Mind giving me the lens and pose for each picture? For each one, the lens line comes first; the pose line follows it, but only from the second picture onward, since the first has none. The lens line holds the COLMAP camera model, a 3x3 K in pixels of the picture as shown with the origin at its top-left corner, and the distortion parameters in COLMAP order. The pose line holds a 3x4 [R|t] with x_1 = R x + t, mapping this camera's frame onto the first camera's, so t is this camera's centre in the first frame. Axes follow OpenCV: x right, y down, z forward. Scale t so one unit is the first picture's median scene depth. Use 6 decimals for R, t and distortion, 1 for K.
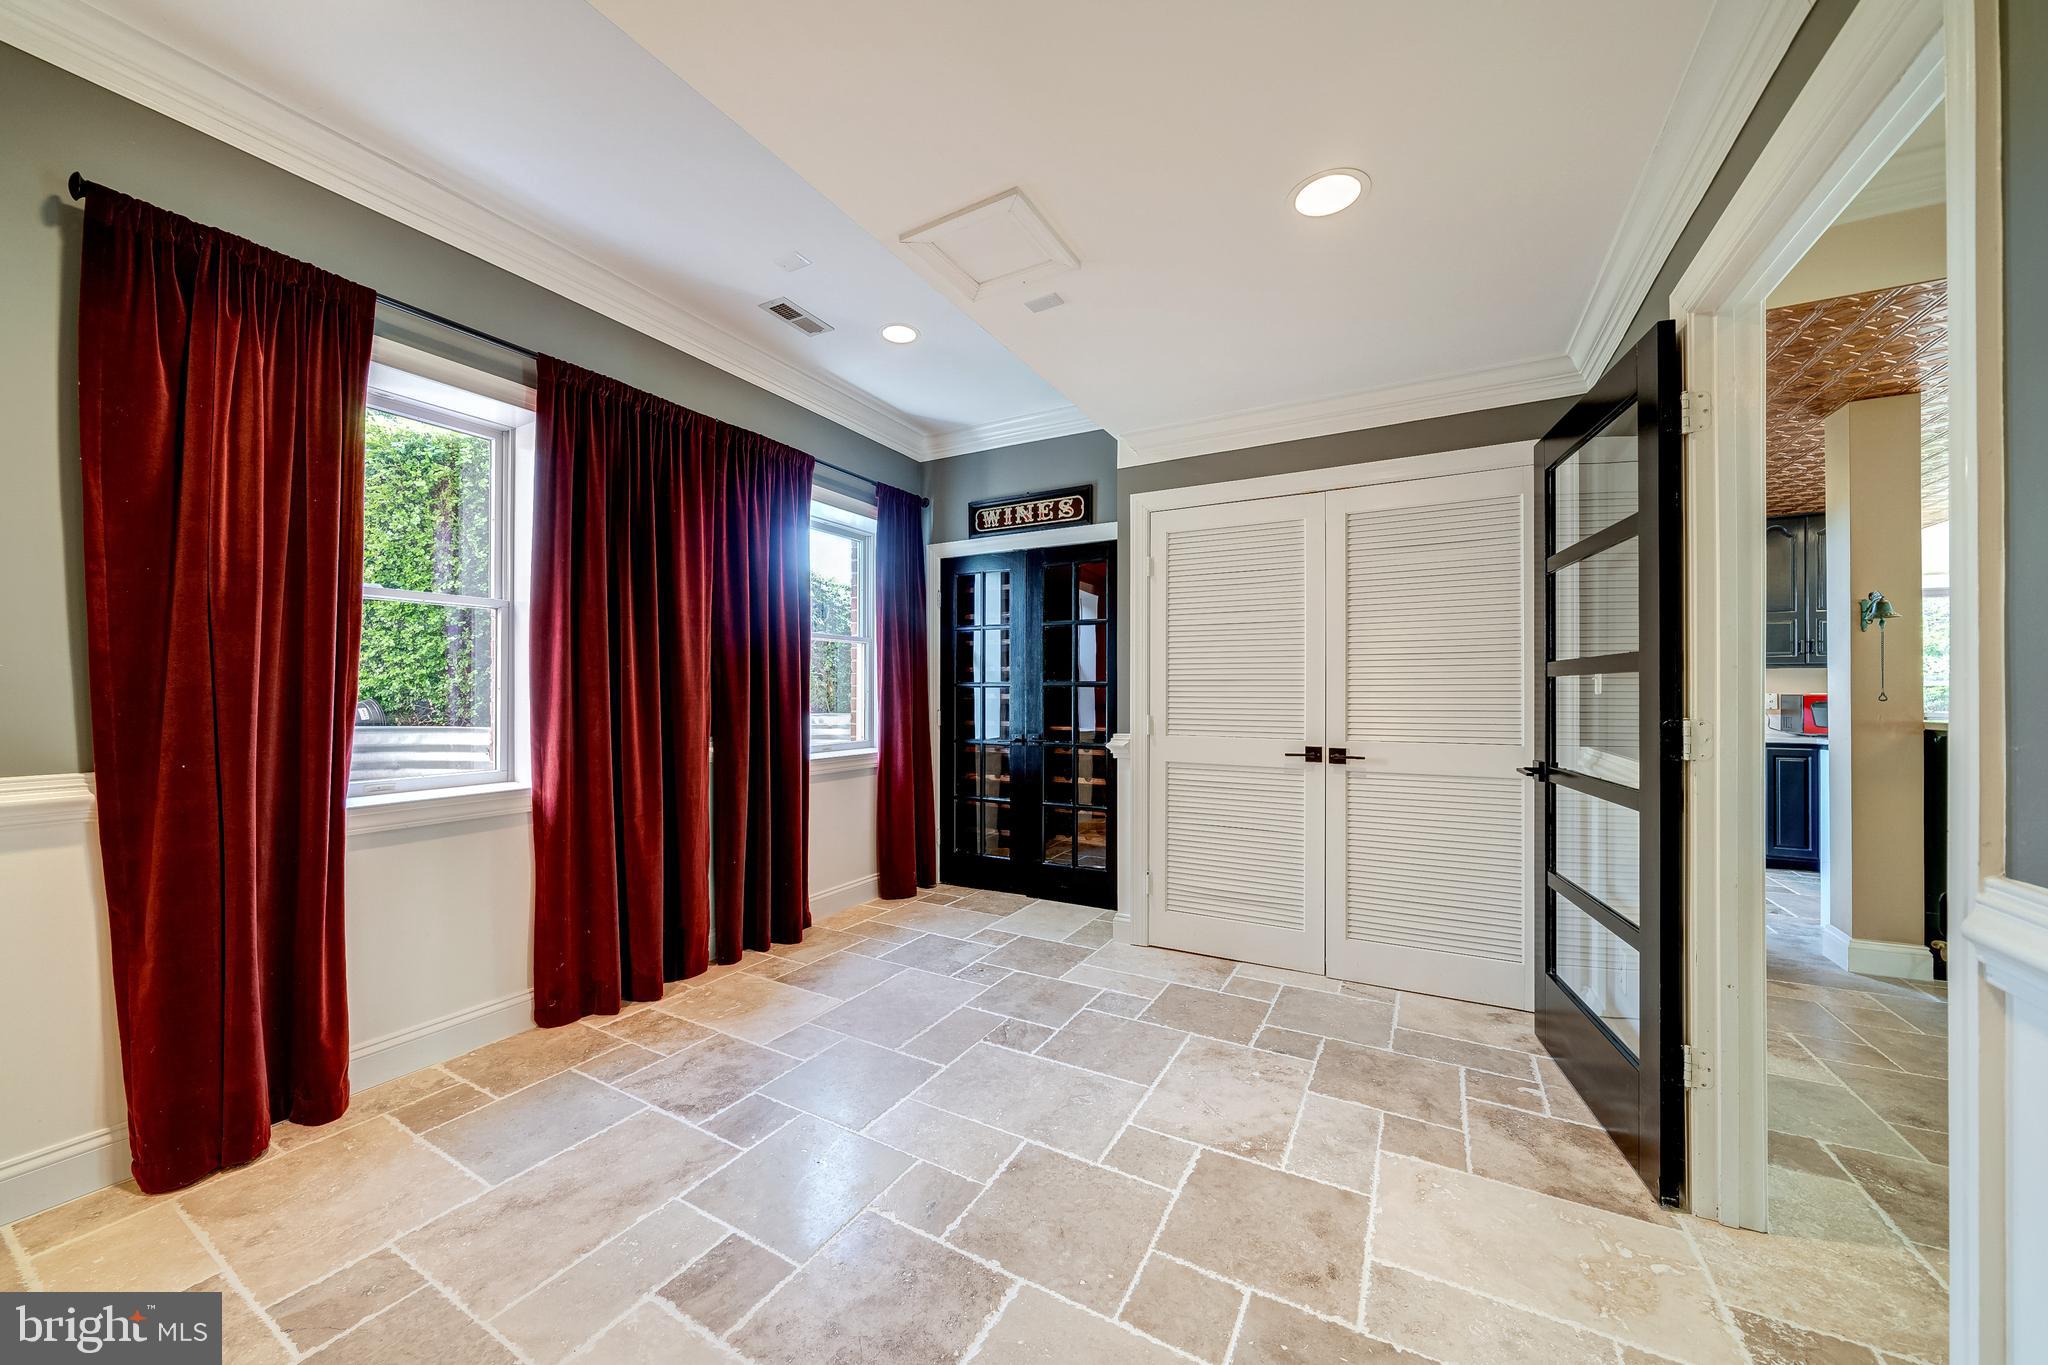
lens RADIAL K [[757.1, 0, 1019.7], [0, 757.1, 688.3], [0, 0, 1]] dist [0.005110, -0.000172]
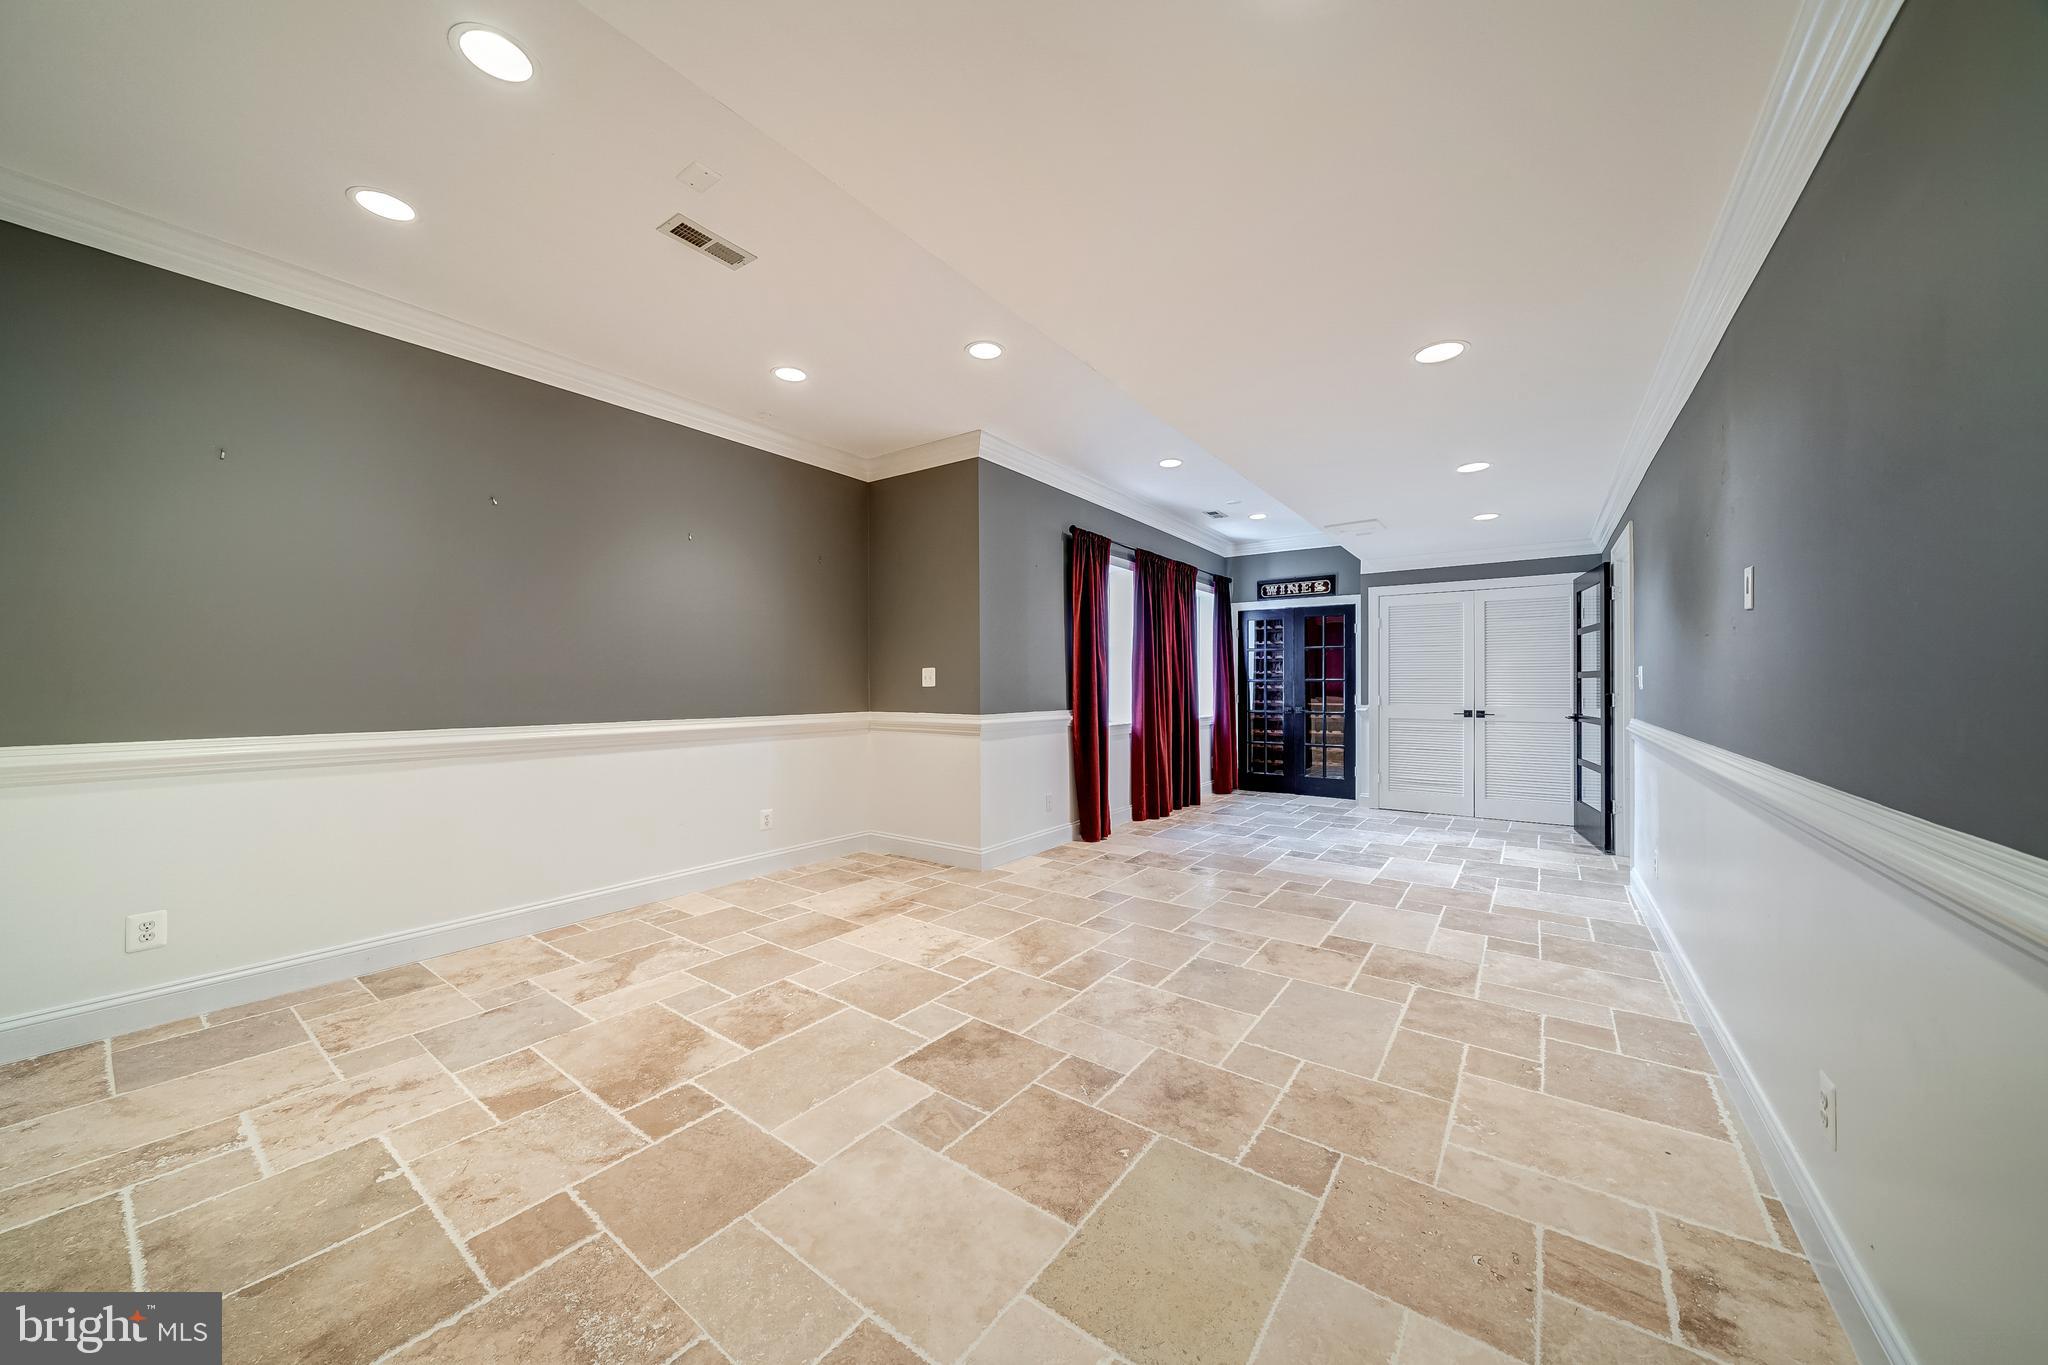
lens RADIAL K [[697.4, 0, 1032.0], [0, 697.4, 685.7], [0, 0, 1]] dist [-0.007091, -0.000034]
pose [[0.990098, 0.001042, -0.140376, -0.440751], [-0.000689, 0.999996, 0.002565, 0.003280], [0.140379, -0.002442, 0.990095, -0.885130]]
